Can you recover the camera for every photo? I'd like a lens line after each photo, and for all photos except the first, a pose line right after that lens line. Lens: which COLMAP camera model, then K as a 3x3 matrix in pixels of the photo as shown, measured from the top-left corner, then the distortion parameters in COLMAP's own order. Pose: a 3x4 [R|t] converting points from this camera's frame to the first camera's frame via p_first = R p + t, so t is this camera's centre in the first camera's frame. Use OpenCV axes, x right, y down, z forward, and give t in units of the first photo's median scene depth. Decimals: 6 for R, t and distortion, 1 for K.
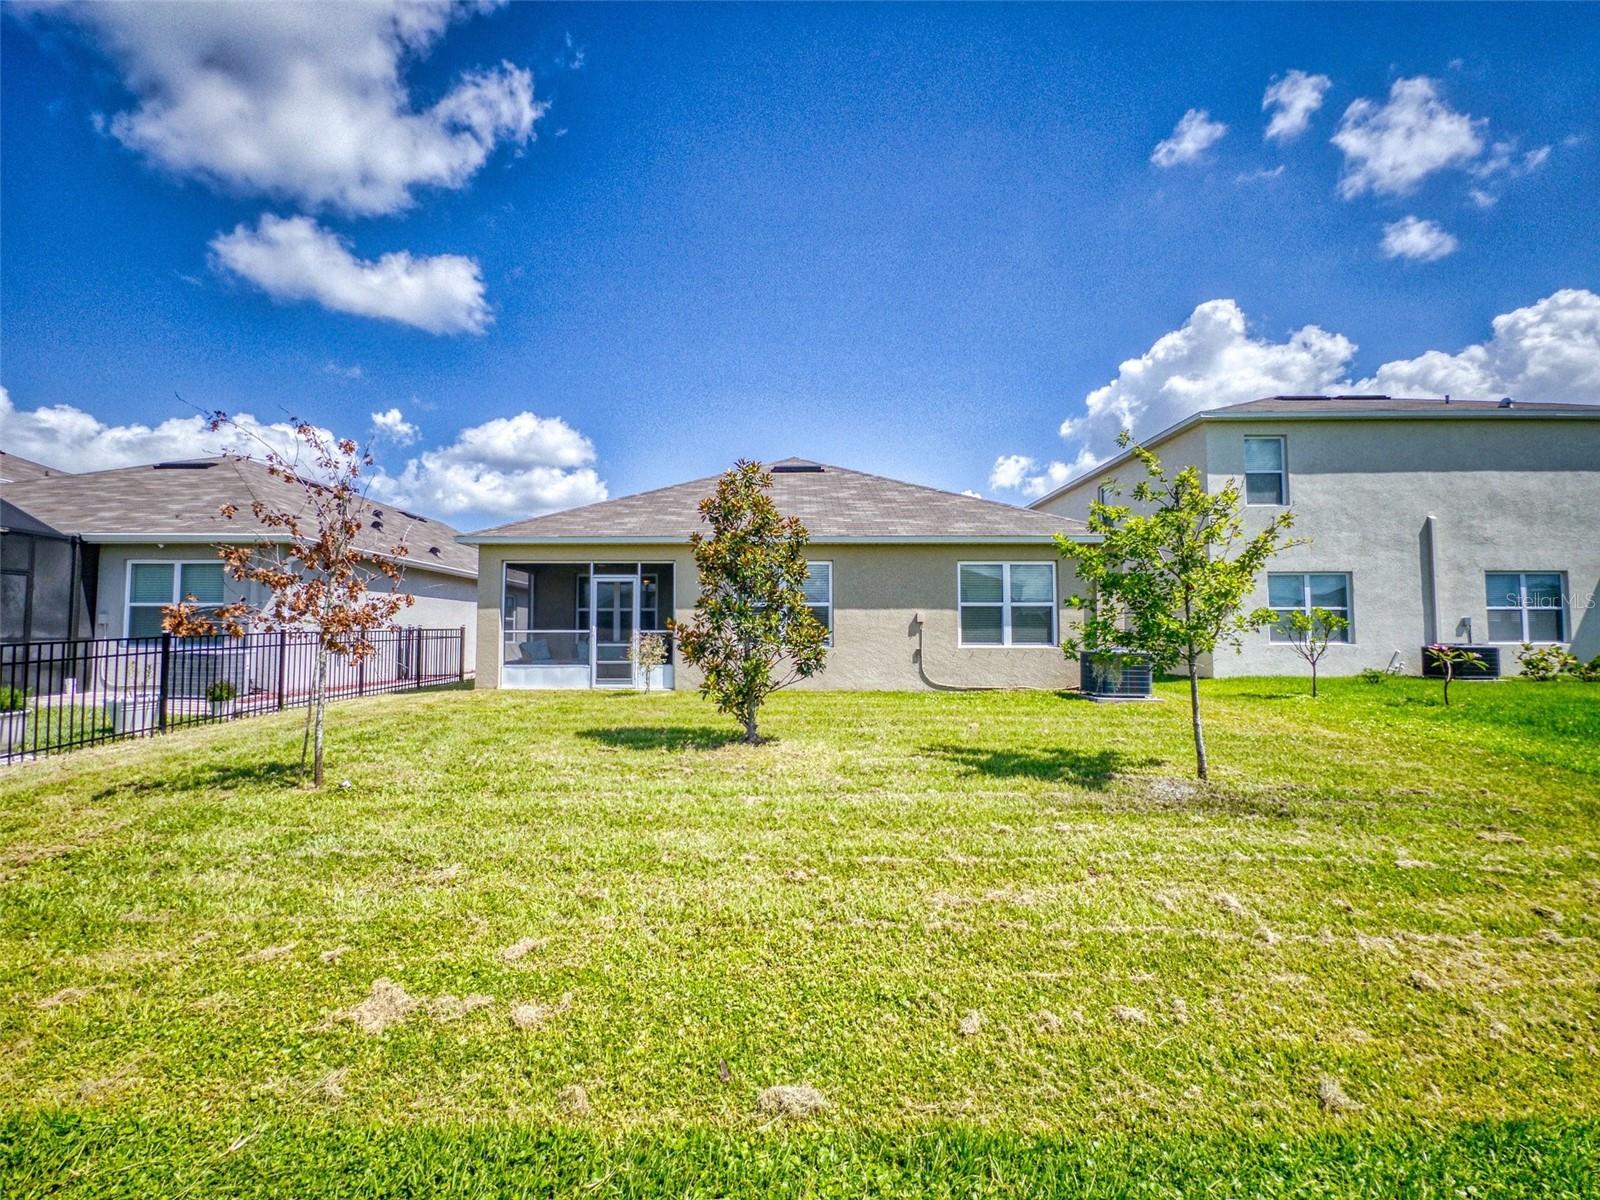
lens RADIAL K [[671.6, 0, 774.2], [0, 671.6, 603.0], [0, 0, 1]] dist [-0.000957, -0.003678]
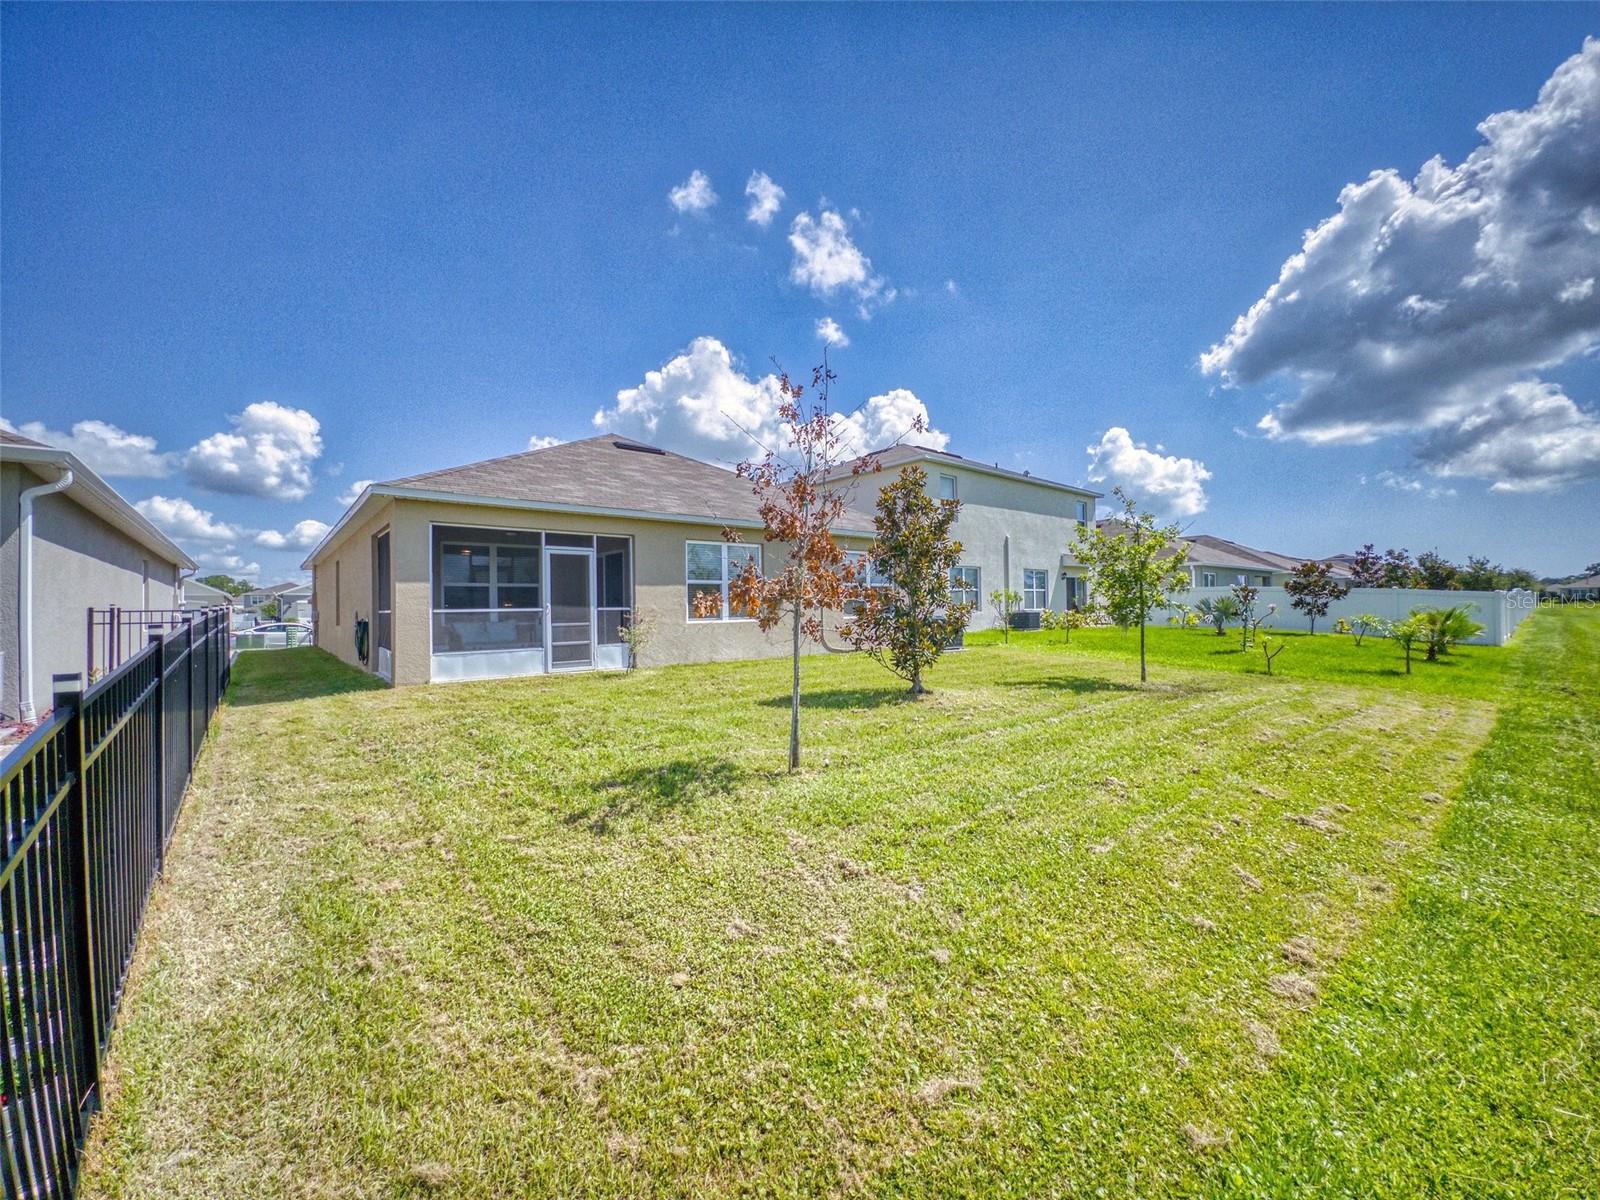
lens RADIAL K [[642.4, 0, 795.4], [0, 642.4, 607.5], [0, 0, 1]] dist [0.000649, -0.000038]
pose [[0.755504, -0.010690, 0.655057, -0.578911], [-0.014940, 0.999326, 0.033540, 0.006170], [-0.654974, -0.035126, 0.754835, 0.143320]]
